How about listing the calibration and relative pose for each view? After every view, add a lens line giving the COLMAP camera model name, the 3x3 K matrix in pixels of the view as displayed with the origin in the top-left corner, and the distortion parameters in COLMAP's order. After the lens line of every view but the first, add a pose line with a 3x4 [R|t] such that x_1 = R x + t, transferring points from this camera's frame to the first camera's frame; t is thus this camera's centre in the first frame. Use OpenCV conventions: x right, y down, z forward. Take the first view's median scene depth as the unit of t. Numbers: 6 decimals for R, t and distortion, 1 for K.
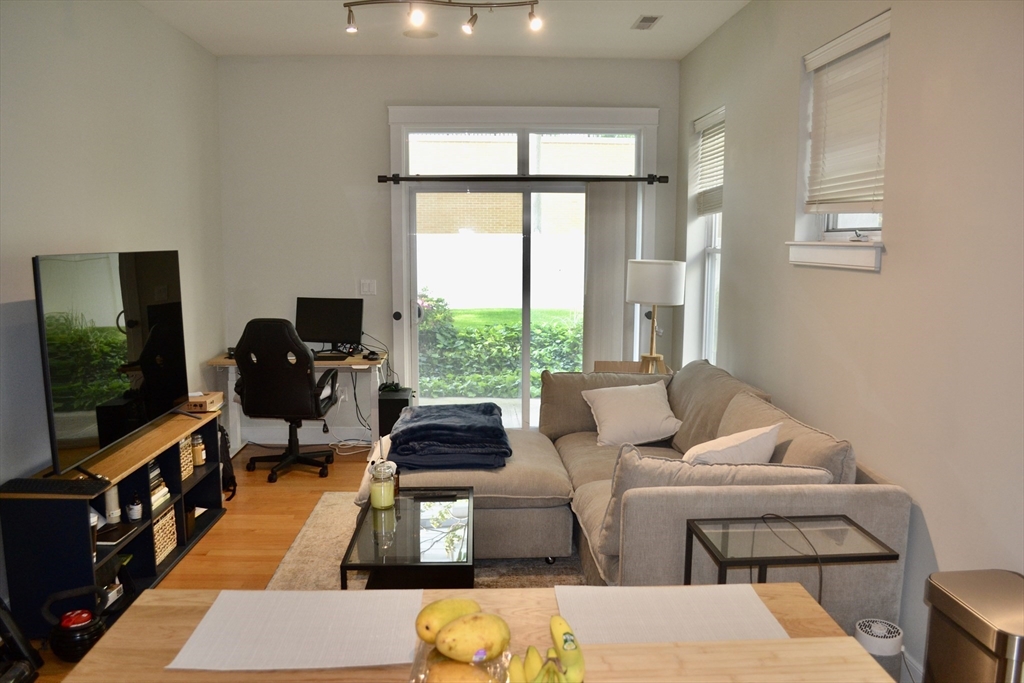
lens RADIAL K [[821.3, 0, 535.3], [0, 821.3, 363.1], [0, 0, 1]] dist [-0.070798, -0.000859]
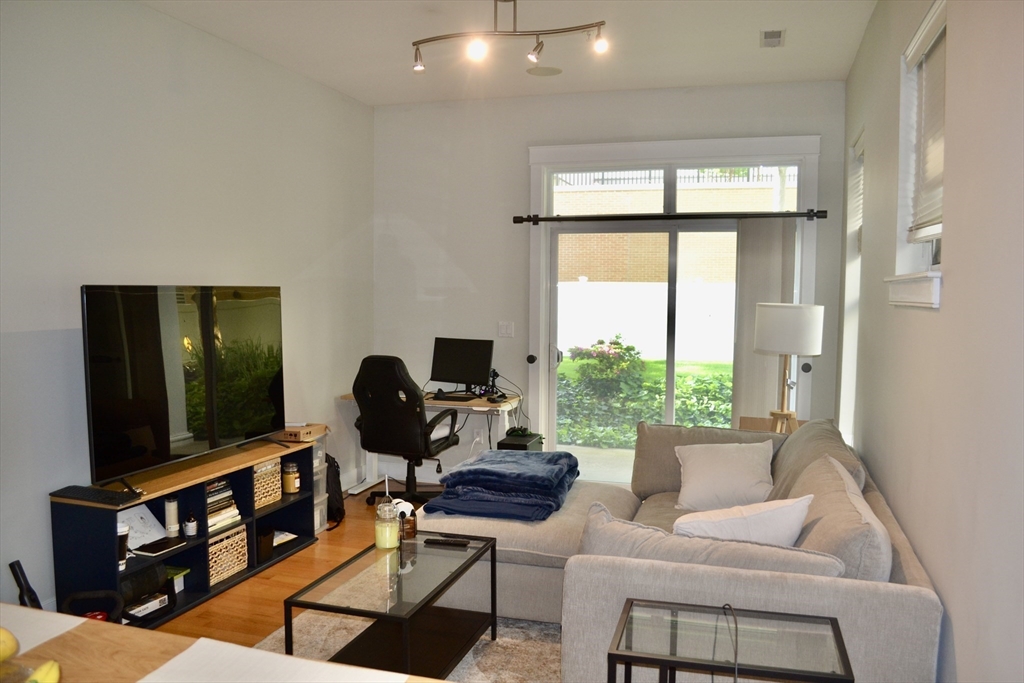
lens RADIAL K [[834.1, 0, 531.4], [0, 834.1, 362.9], [0, 0, 1]] dist [-0.077712, 0.000013]
pose [[0.941444, 0.032602, -0.335588, 0.176971], [-0.054198, 0.997004, -0.055188, 0.001630], [0.332784, 0.070144, 0.940391, 0.074285]]
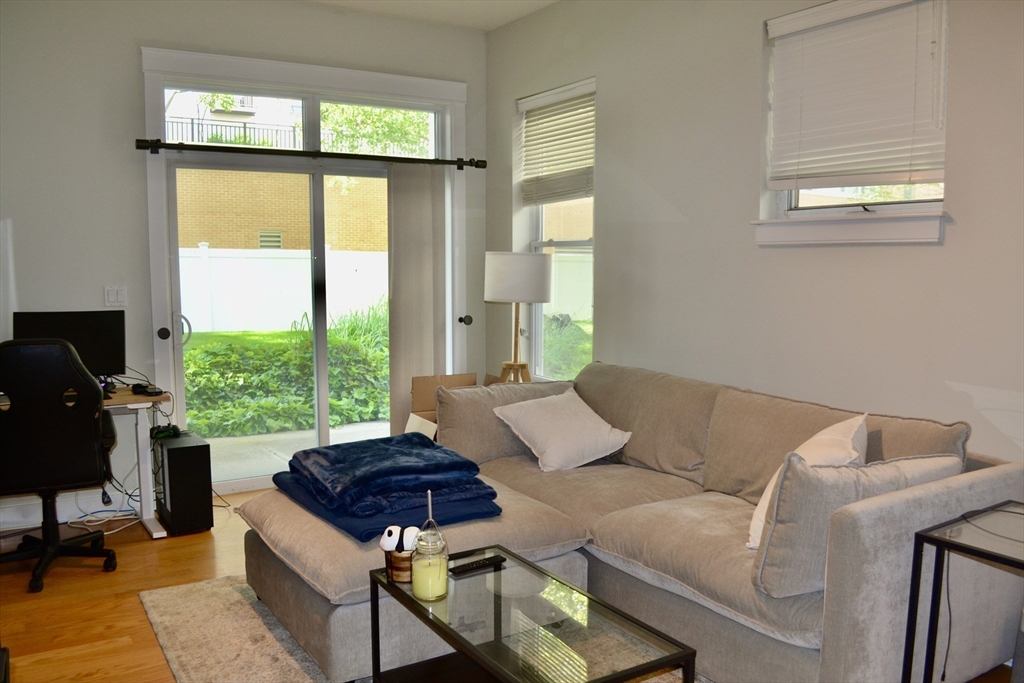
lens RADIAL K [[834.1, 0, 531.4], [0, 834.1, 362.9], [0, 0, 1]] dist [-0.077712, 0.000013]
pose [[0.871554, -0.061870, 0.486381, -0.258139], [0.075957, 0.997068, -0.009276, 0.000039], [-0.484381, 0.045029, 0.873698, 0.220465]]
